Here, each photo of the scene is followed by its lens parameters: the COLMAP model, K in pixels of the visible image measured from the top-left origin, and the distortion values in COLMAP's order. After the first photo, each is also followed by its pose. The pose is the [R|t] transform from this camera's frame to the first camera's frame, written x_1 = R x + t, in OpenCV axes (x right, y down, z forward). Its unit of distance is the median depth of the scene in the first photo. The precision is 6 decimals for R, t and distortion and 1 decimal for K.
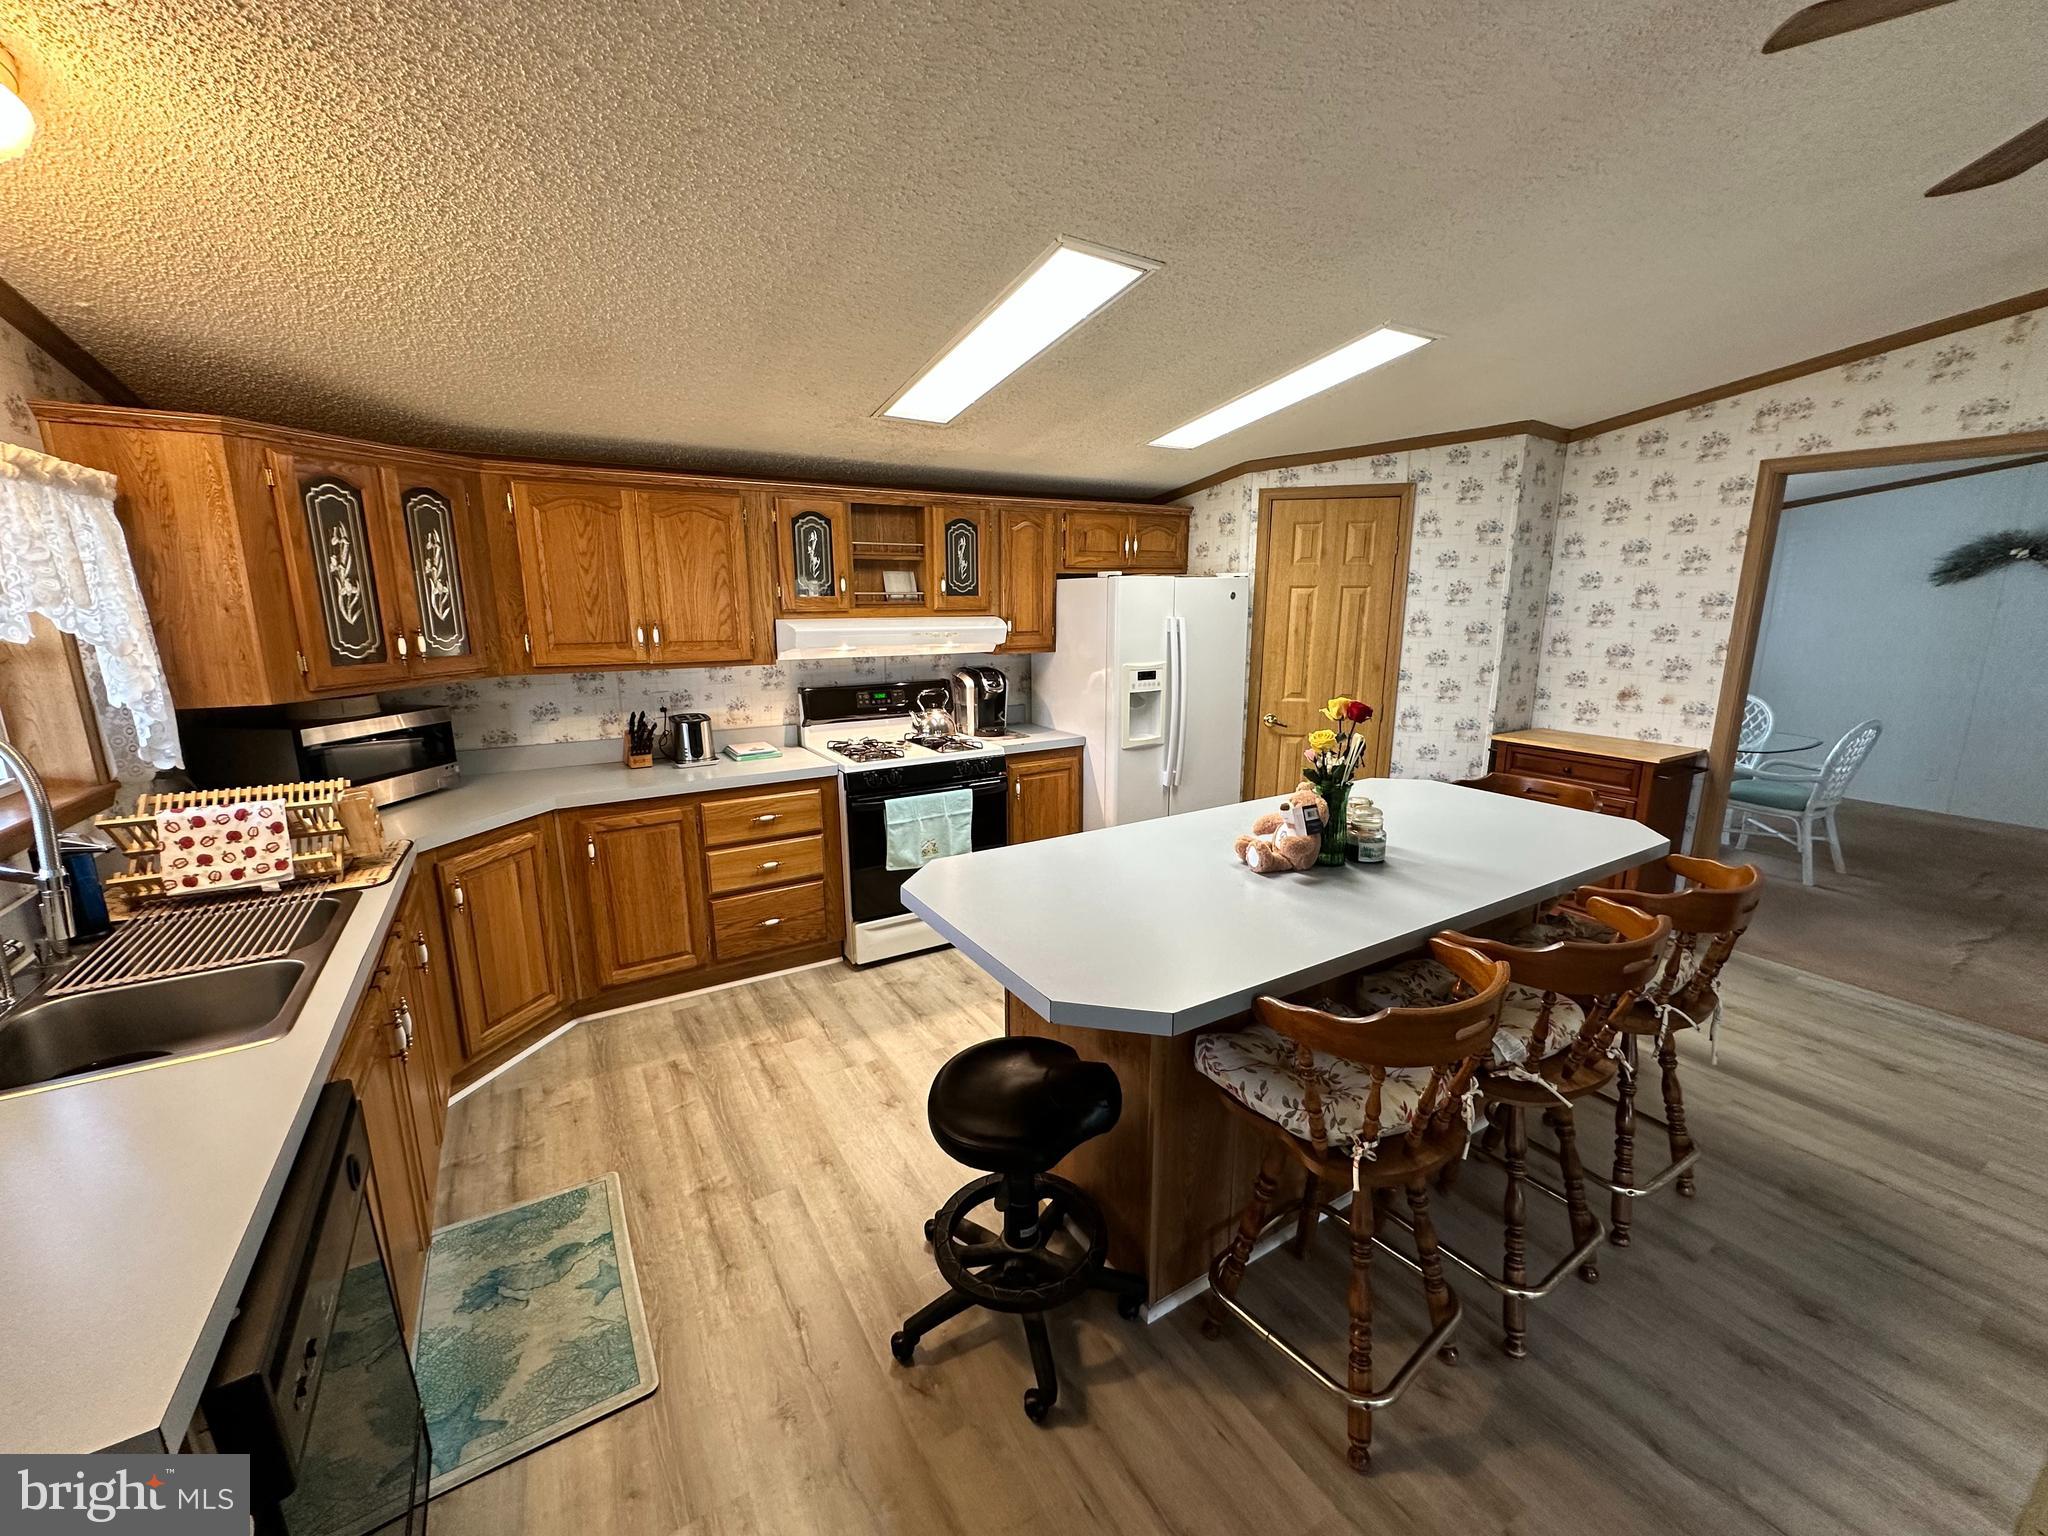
lens RADIAL K [[818.9, 0, 1020.0], [0, 818.9, 764.5], [0, 0, 1]] dist [-0.000679, -0.000203]
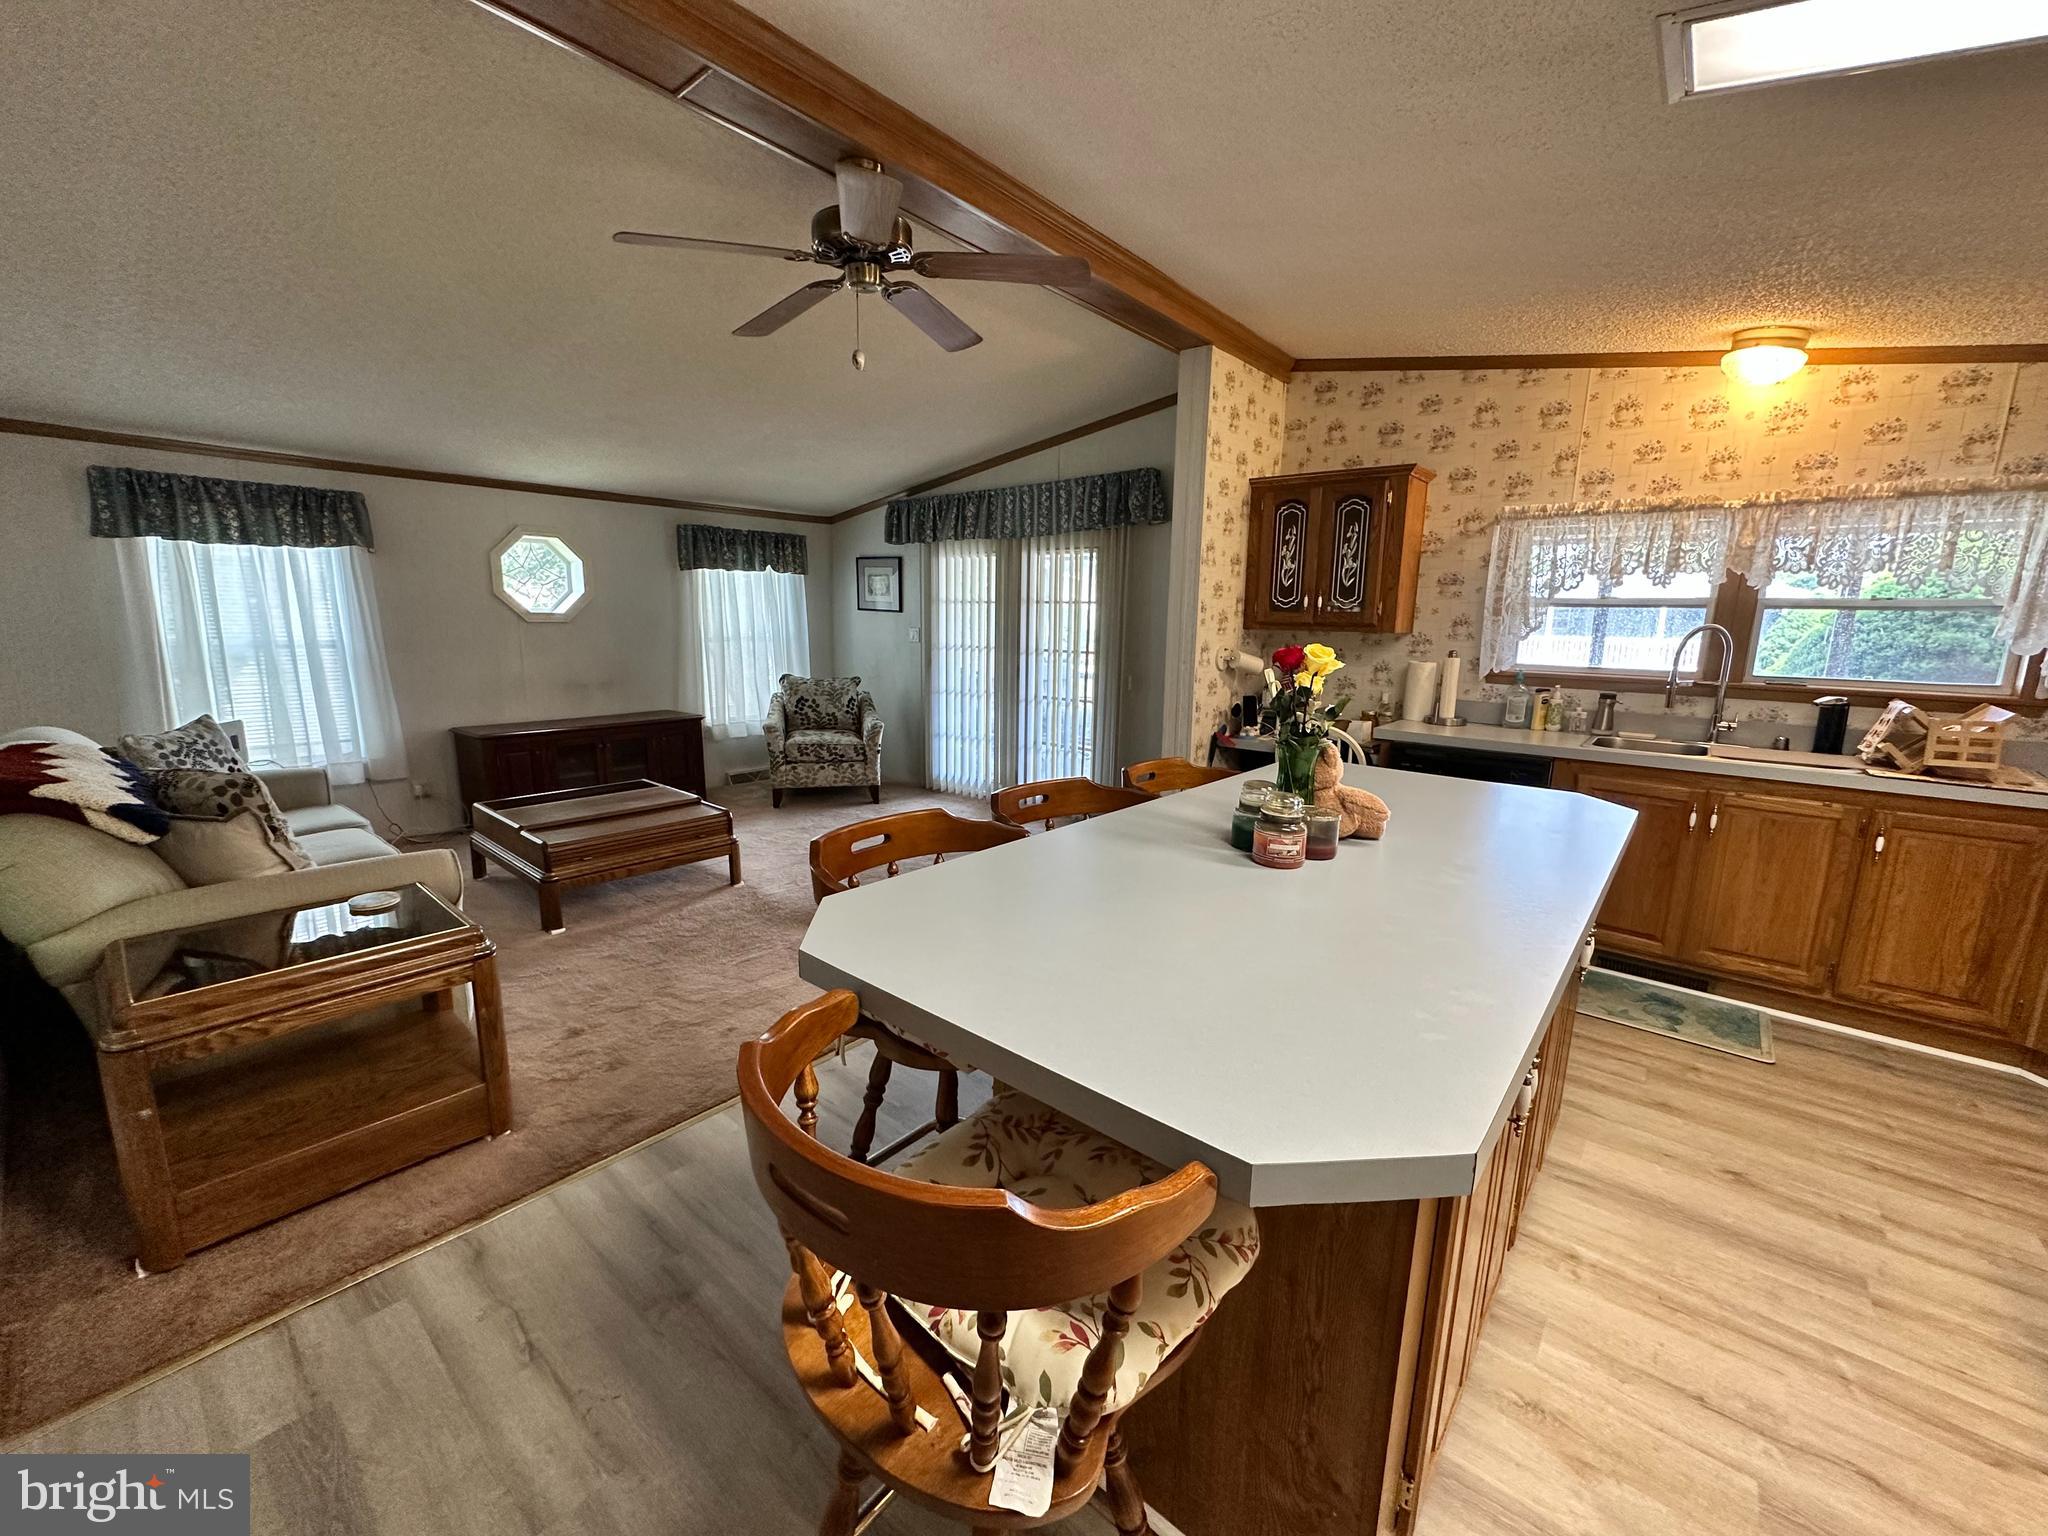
lens RADIAL K [[818.9, 0, 1020.0], [0, 818.9, 764.5], [0, 0, 1]] dist [-0.000679, -0.000203]
pose [[-0.946454, 0.046221, -0.319513, 0.522622], [-0.080266, 0.924931, 0.371565, -0.138536], [0.312702, 0.377315, -0.871694, 0.939116]]
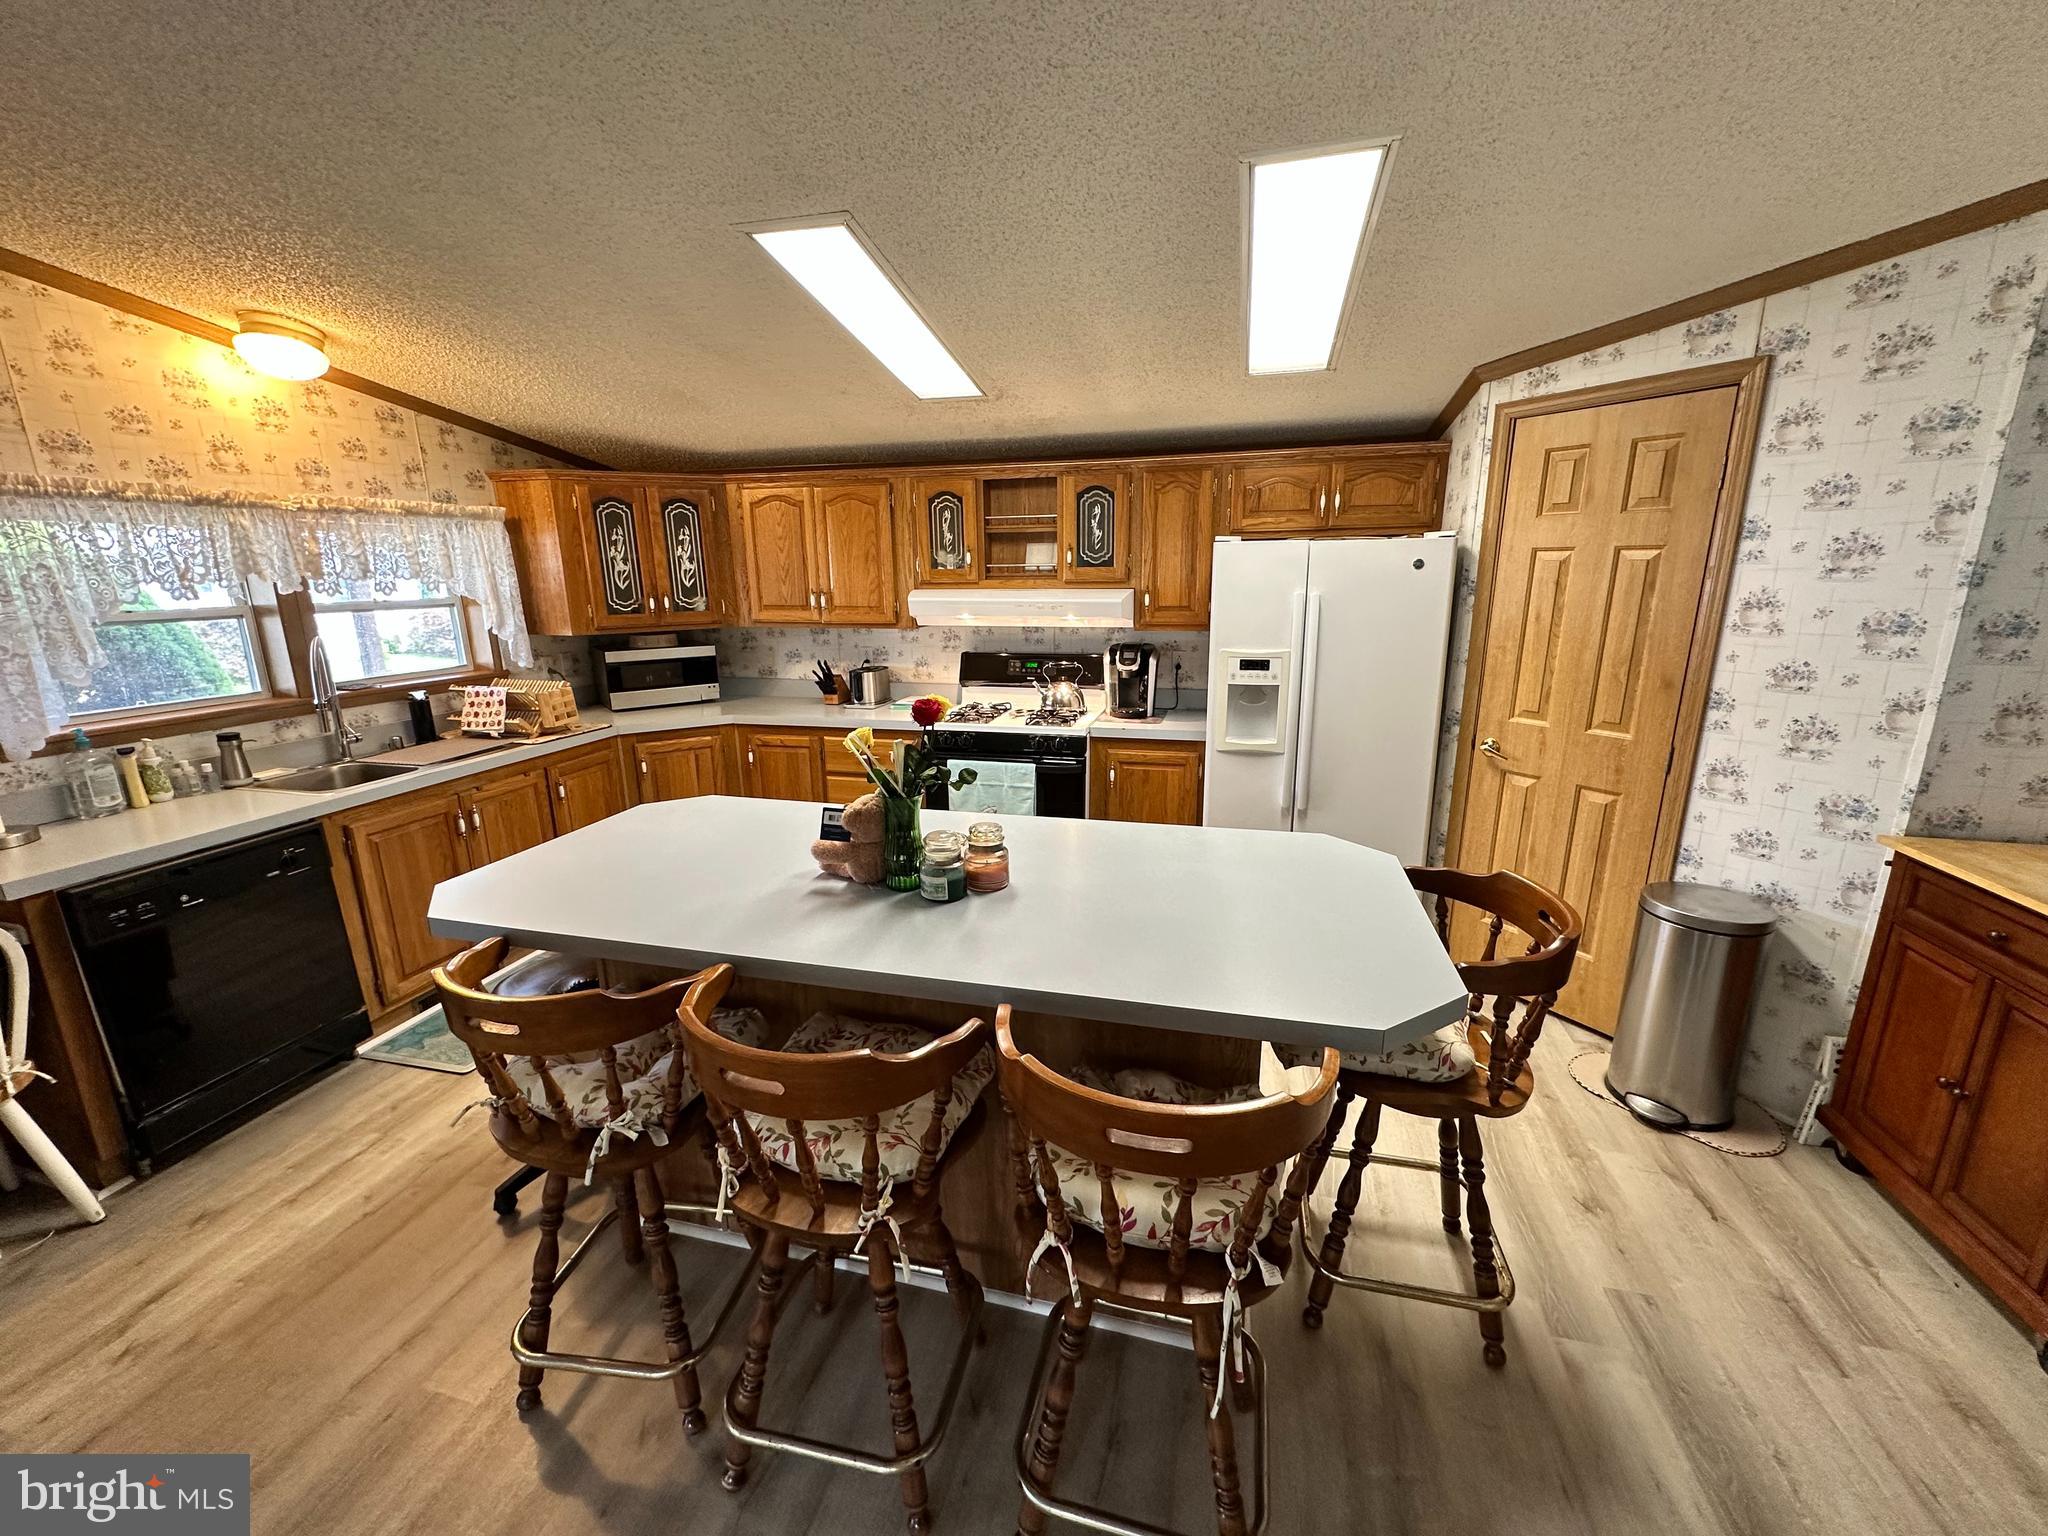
lens RADIAL K [[818.9, 0, 1020.0], [0, 818.9, 764.5], [0, 0, 1]] dist [-0.000679, -0.000203]
pose [[0.693748, 0.162762, -0.701586, 0.602971], [-0.136703, 0.986179, 0.093609, -0.058278], [0.707125, 0.030968, 0.706410, 0.280068]]
